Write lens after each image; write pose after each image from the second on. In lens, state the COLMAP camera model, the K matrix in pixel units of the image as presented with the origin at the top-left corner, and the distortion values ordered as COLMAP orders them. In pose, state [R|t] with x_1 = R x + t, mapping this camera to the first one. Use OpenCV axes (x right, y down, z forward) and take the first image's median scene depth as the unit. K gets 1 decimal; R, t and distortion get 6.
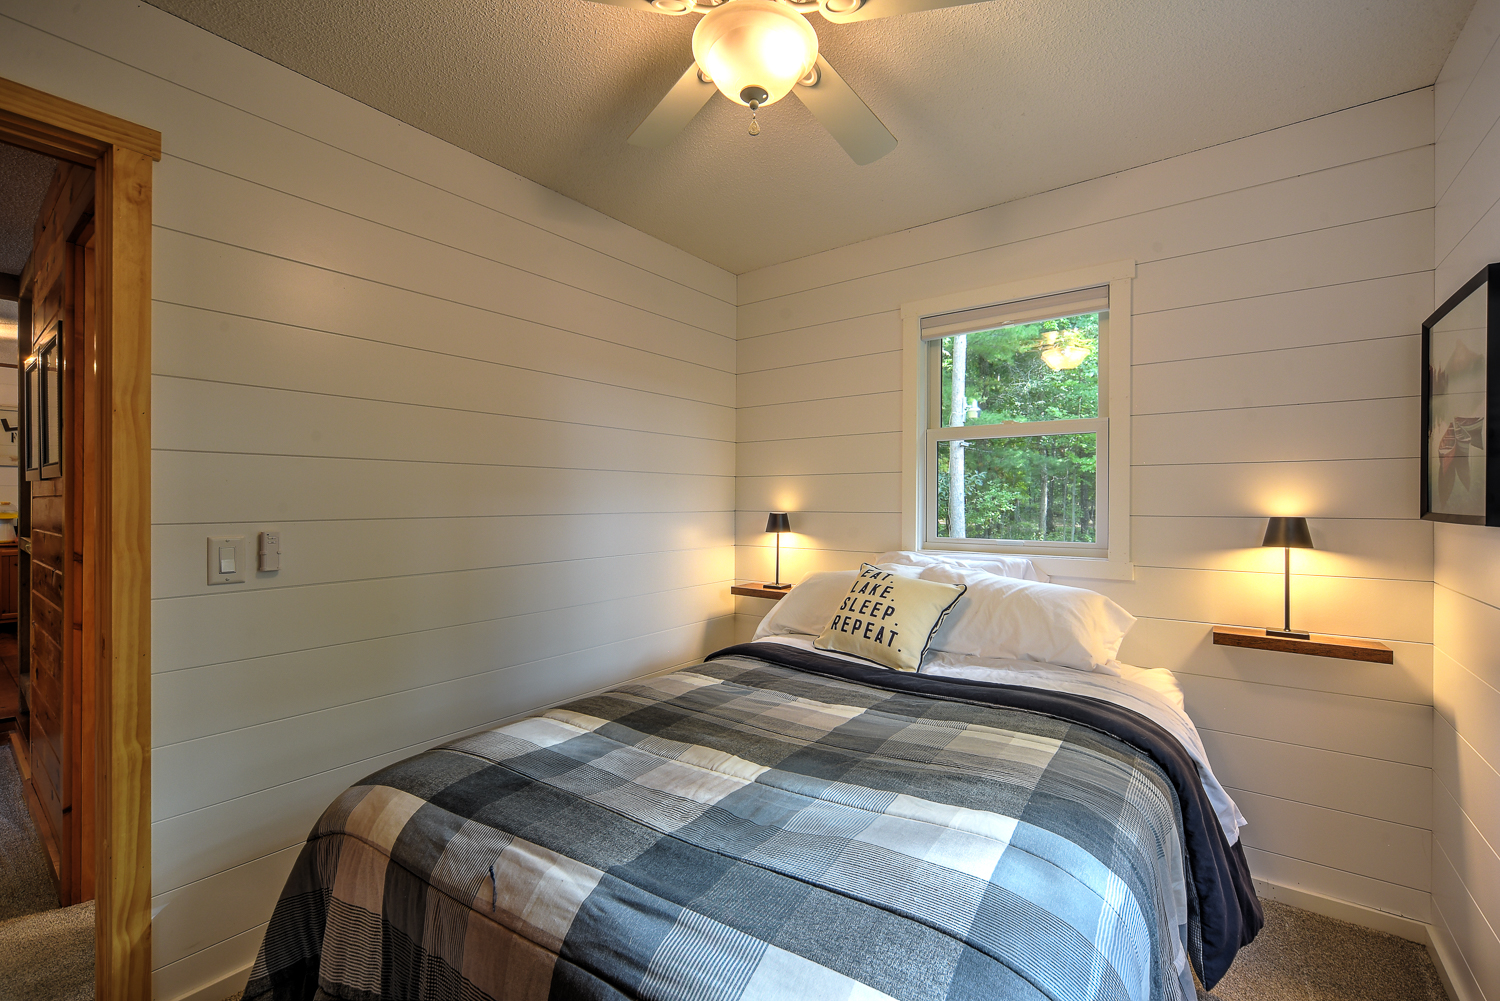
lens RADIAL K [[630.0, 0, 757.4], [0, 630.0, 498.0], [0, 0, 1]] dist [-0.000958, 0.000342]
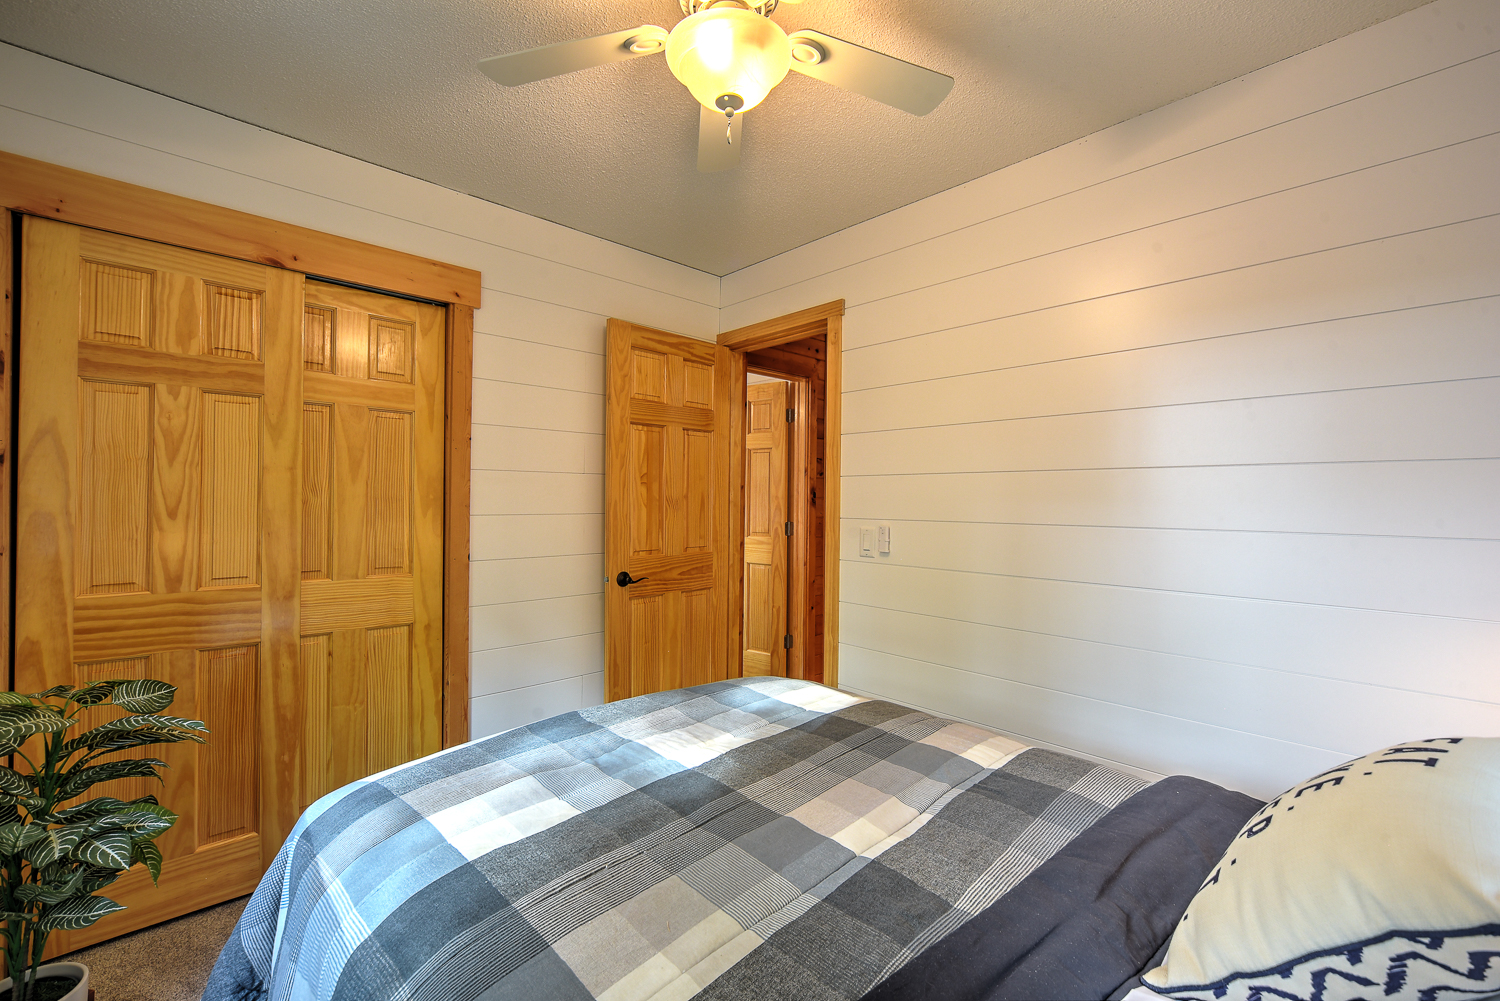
lens RADIAL K [[630.0, 0, 757.8], [0, 630.0, 498.6], [0, 0, 1]] dist [-0.000958, 0.000342]
pose [[-0.176820, -0.003738, -0.984236, 0.777039], [-0.005891, 0.999979, -0.002739, -0.006488], [0.984226, 0.005314, -0.176838, 0.985548]]
